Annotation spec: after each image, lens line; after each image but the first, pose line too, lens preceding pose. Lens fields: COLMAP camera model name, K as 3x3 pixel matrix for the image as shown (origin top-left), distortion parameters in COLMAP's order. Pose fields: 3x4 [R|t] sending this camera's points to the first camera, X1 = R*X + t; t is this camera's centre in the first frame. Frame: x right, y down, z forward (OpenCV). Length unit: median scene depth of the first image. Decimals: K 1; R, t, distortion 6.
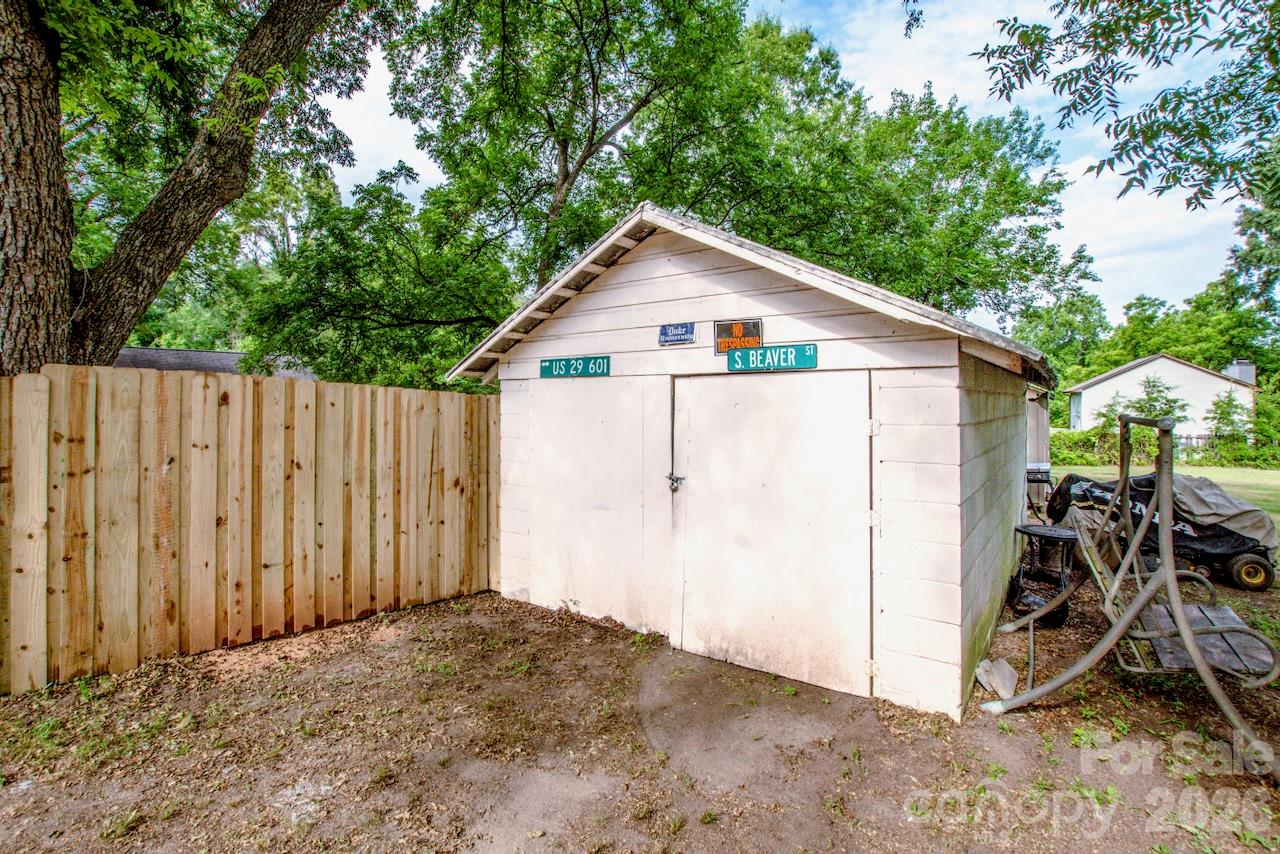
lens RADIAL K [[567.7, 0, 652.4], [0, 567.7, 418.0], [0, 0, 1]] dist [-0.028916, 0.002801]
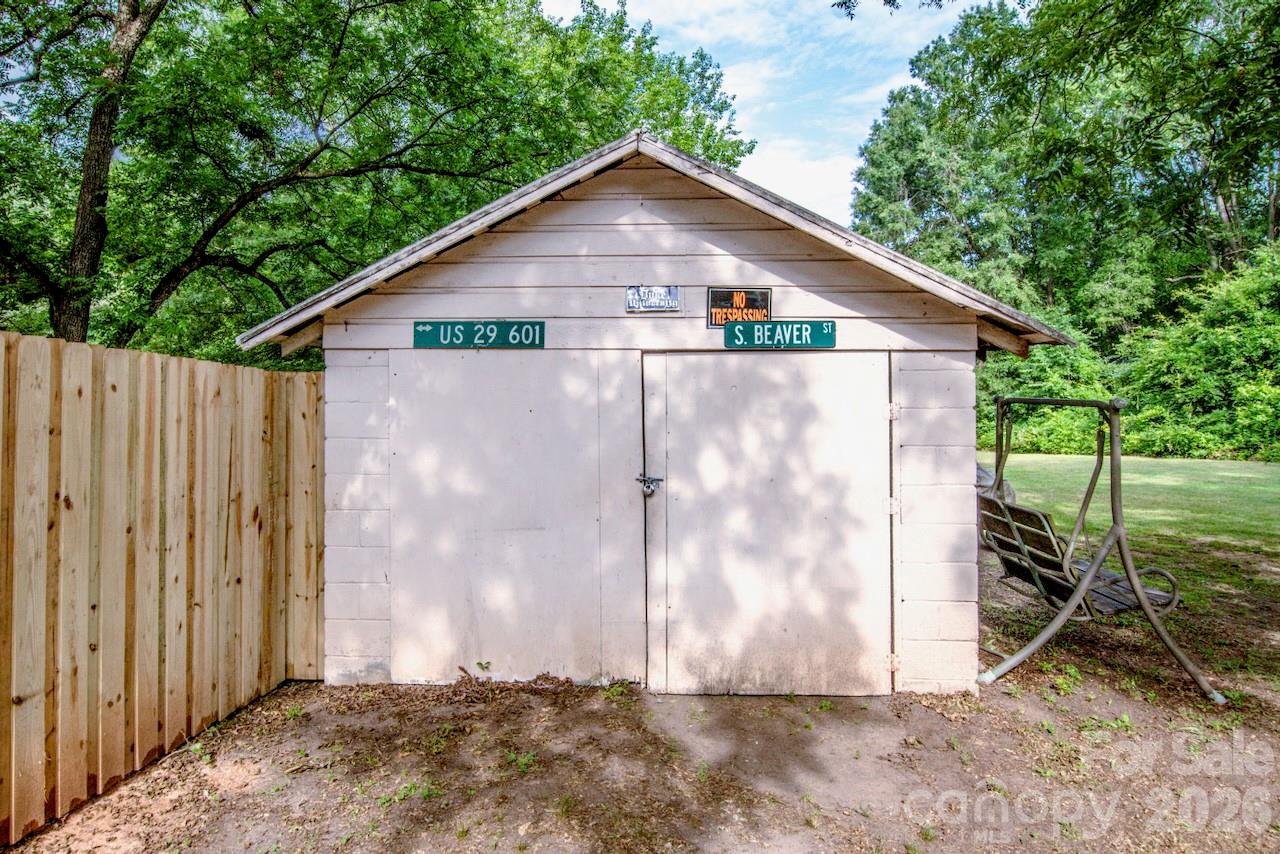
lens RADIAL K [[773.2, 0, 614.6], [0, 773.2, 403.3], [0, 0, 1]] dist [-0.009007, 0.000511]
pose [[0.854199, -0.012737, 0.519791, -0.537008], [0.011728, 0.999918, 0.005228, -0.007201], [-0.519814, 0.001630, 0.854278, 0.095364]]
